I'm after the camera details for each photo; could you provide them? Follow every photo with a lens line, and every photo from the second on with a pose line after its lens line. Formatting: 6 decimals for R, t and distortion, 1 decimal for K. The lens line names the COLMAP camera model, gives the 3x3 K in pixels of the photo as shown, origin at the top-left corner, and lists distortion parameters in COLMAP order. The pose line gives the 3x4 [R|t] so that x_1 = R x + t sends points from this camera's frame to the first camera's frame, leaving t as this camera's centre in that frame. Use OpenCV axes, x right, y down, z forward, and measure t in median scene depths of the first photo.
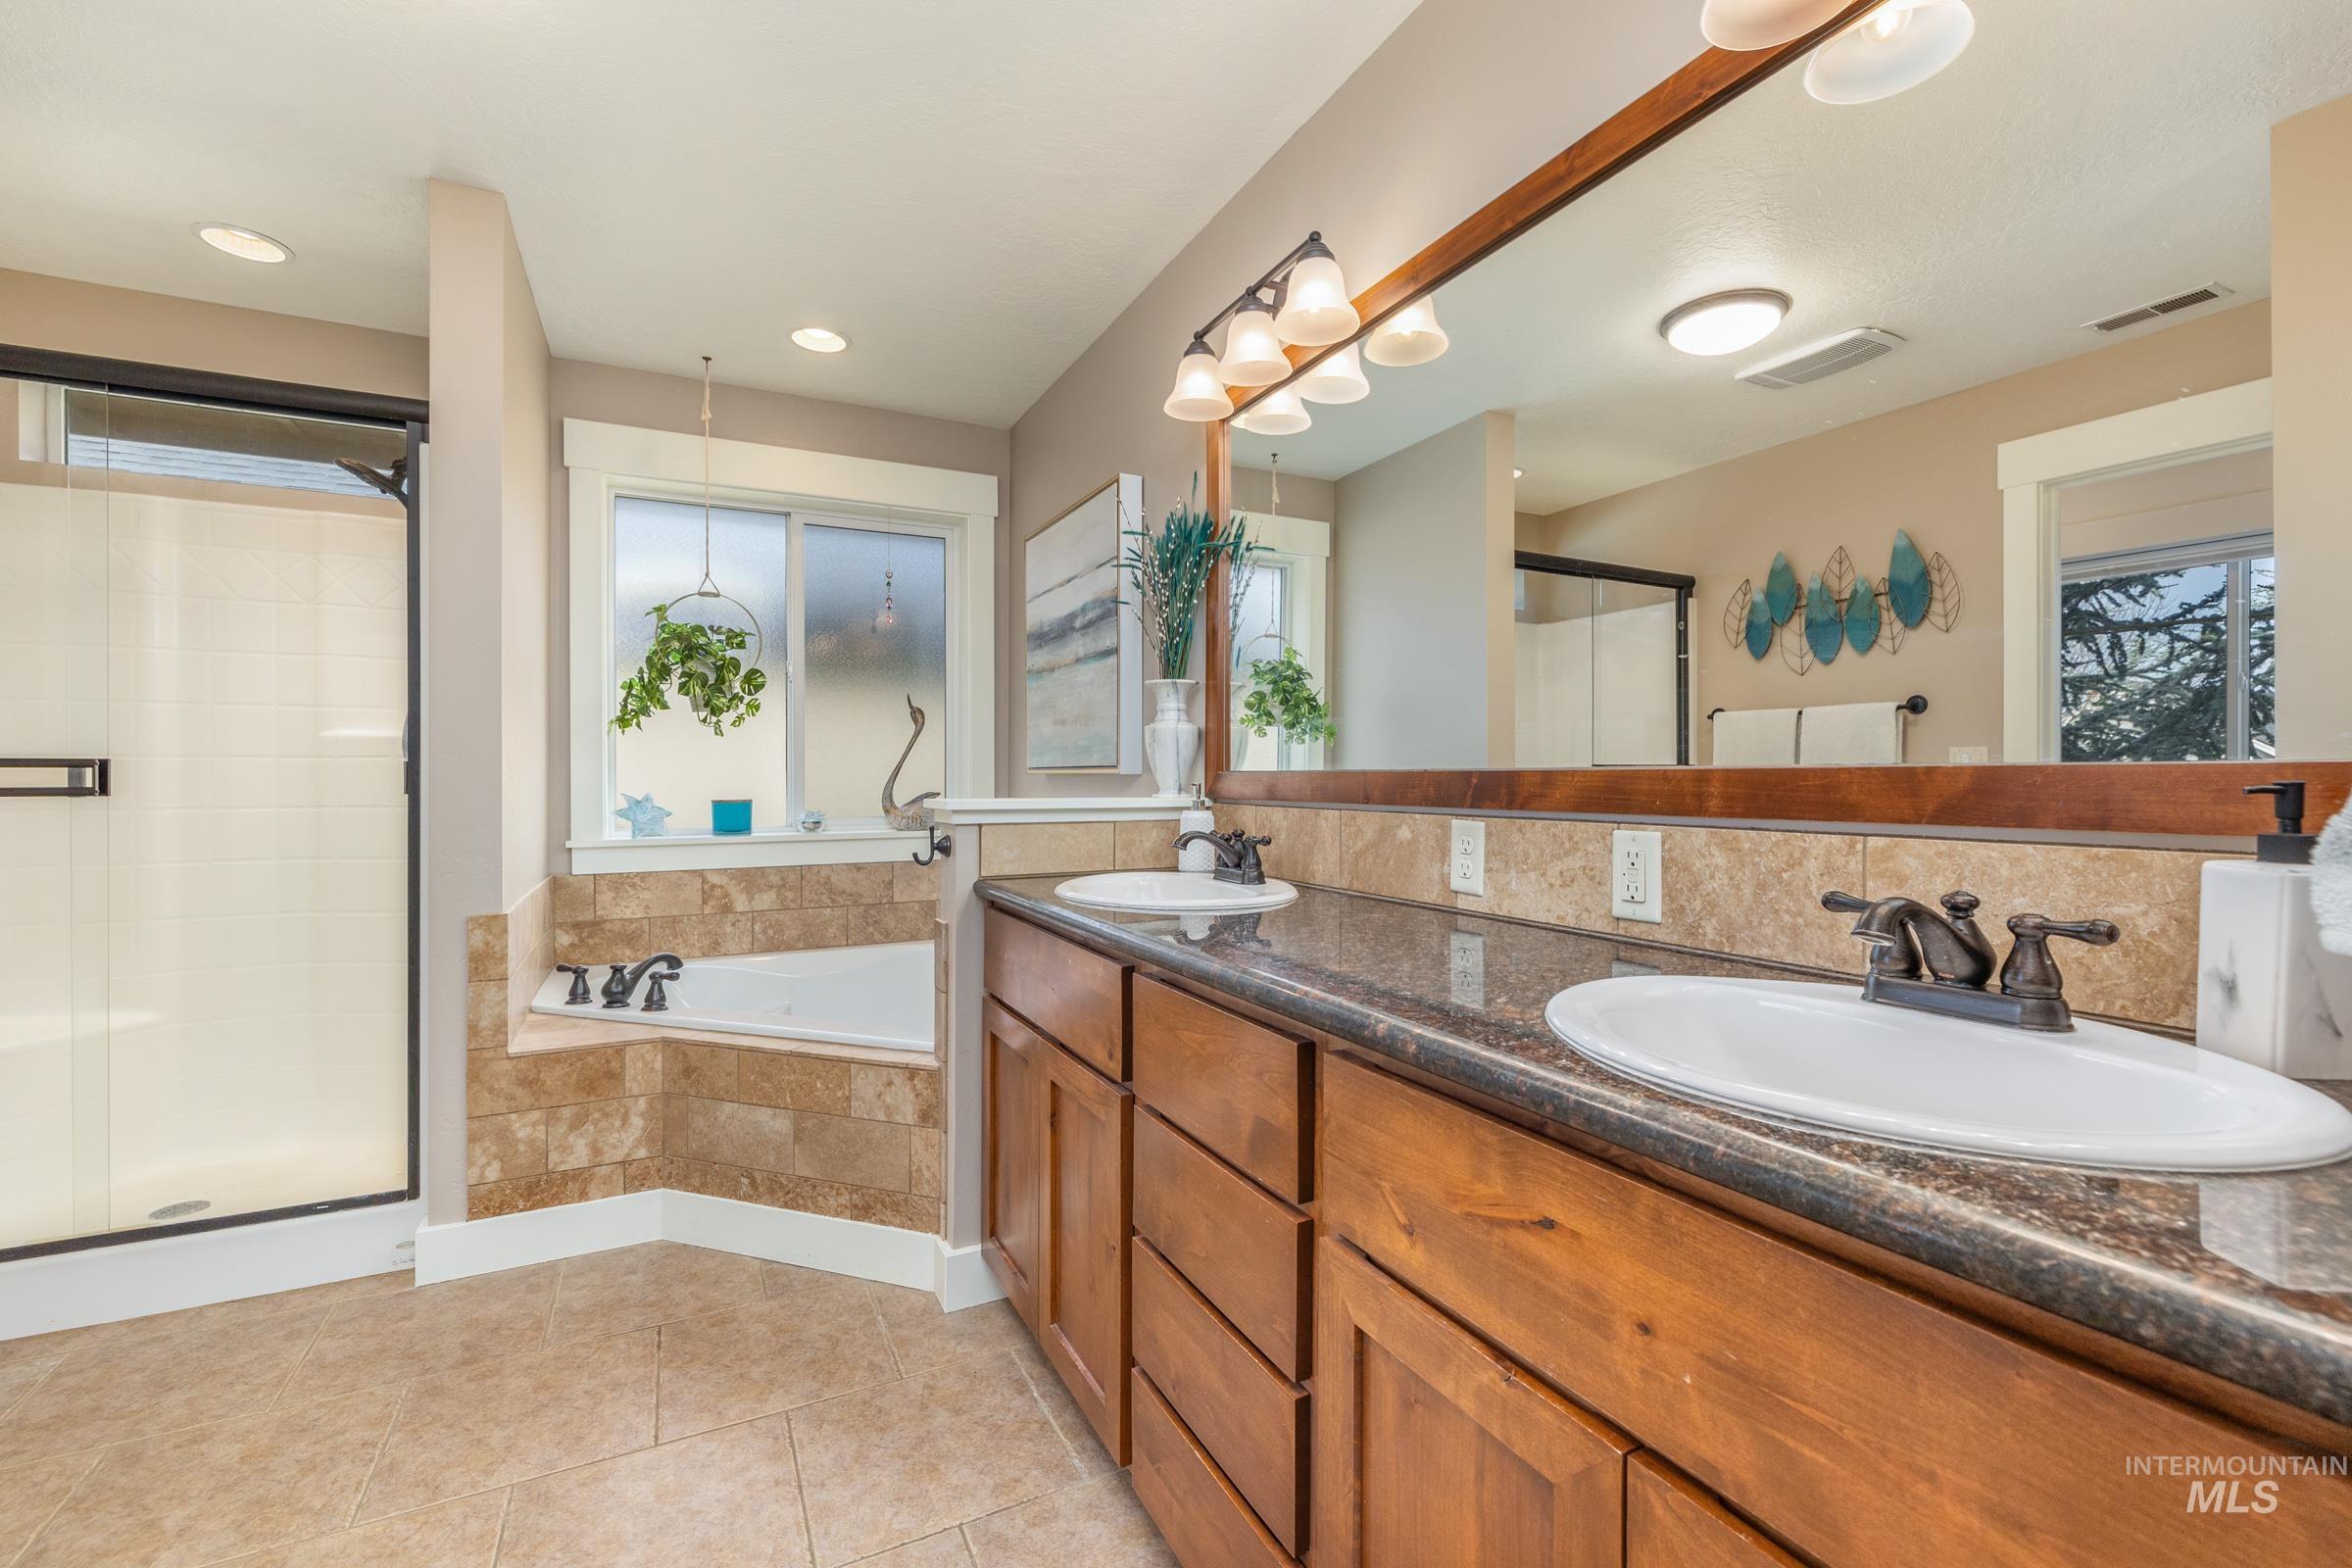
lens RADIAL K [[991.9, 0, 1182.5], [0, 991.9, 776.5], [0, 0, 1]] dist [-0.001833, -0.000350]
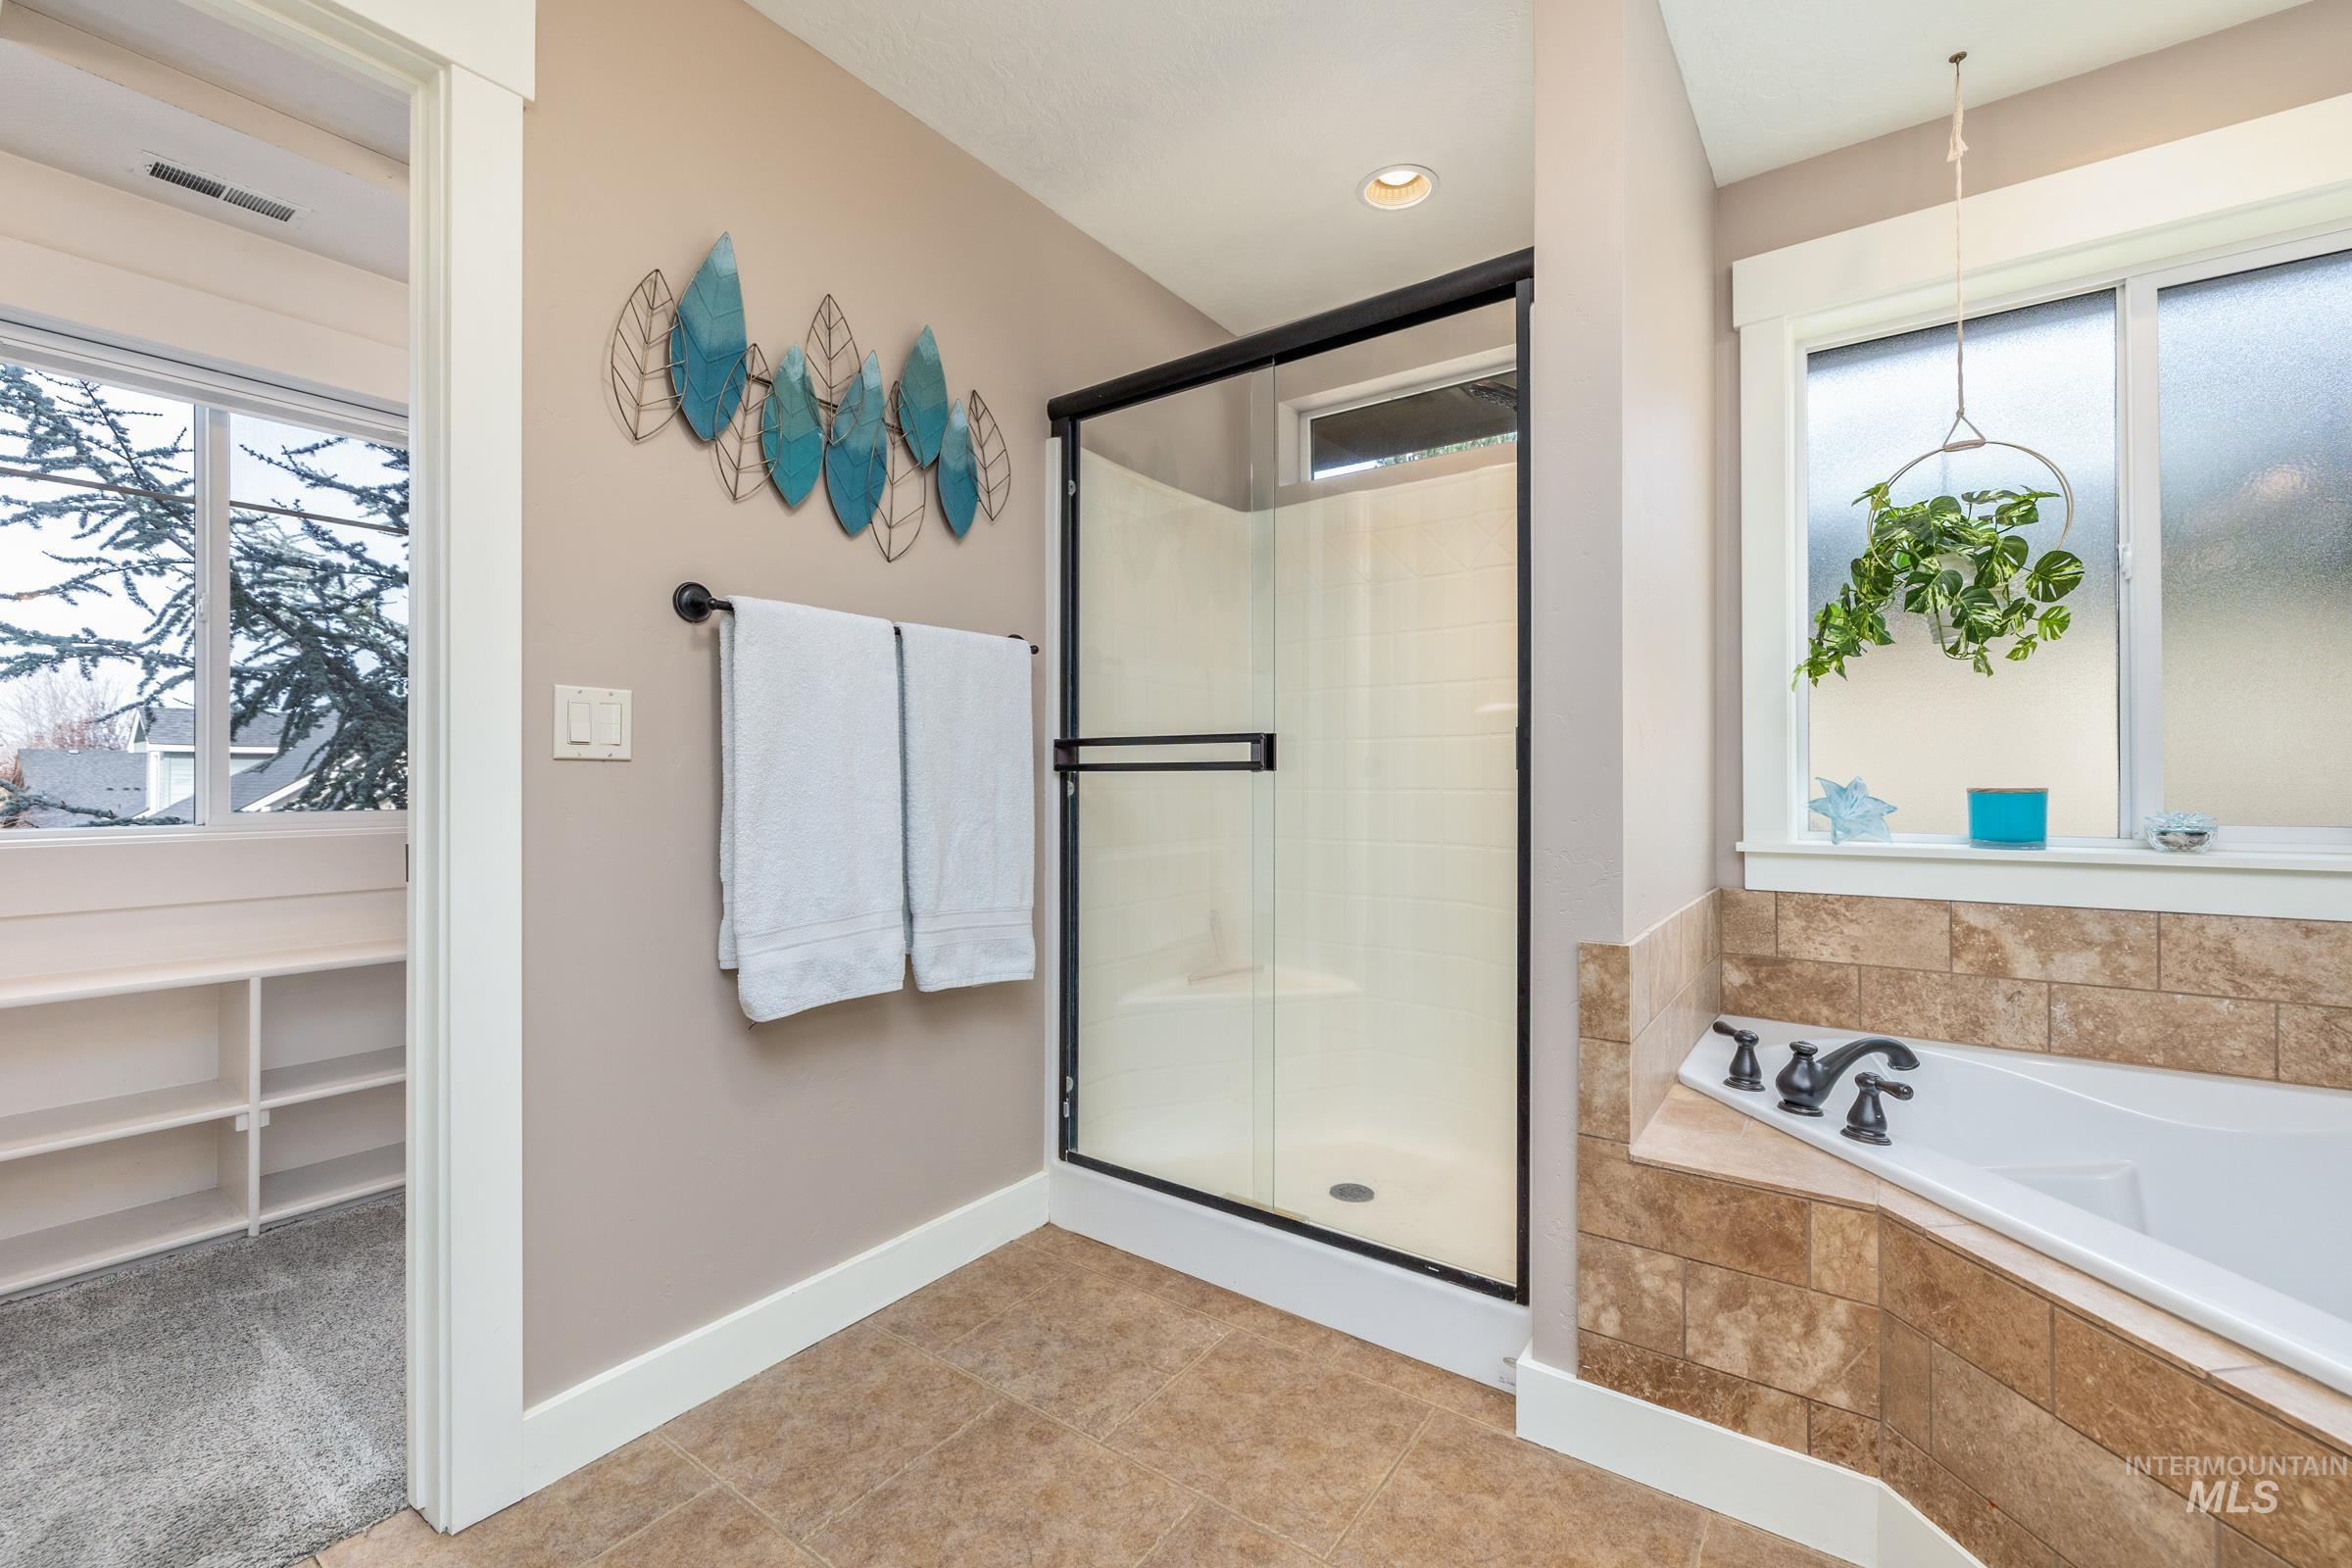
lens RADIAL K [[991.9, 0, 1182.5], [0, 991.9, 776.5], [0, 0, 1]] dist [-0.001833, -0.000350]
pose [[0.455292, -0.001053, -0.890341, -0.202695], [0.001058, 0.999999, -0.000641, 0.022029], [0.890341, -0.000650, 0.455293, 0.389062]]
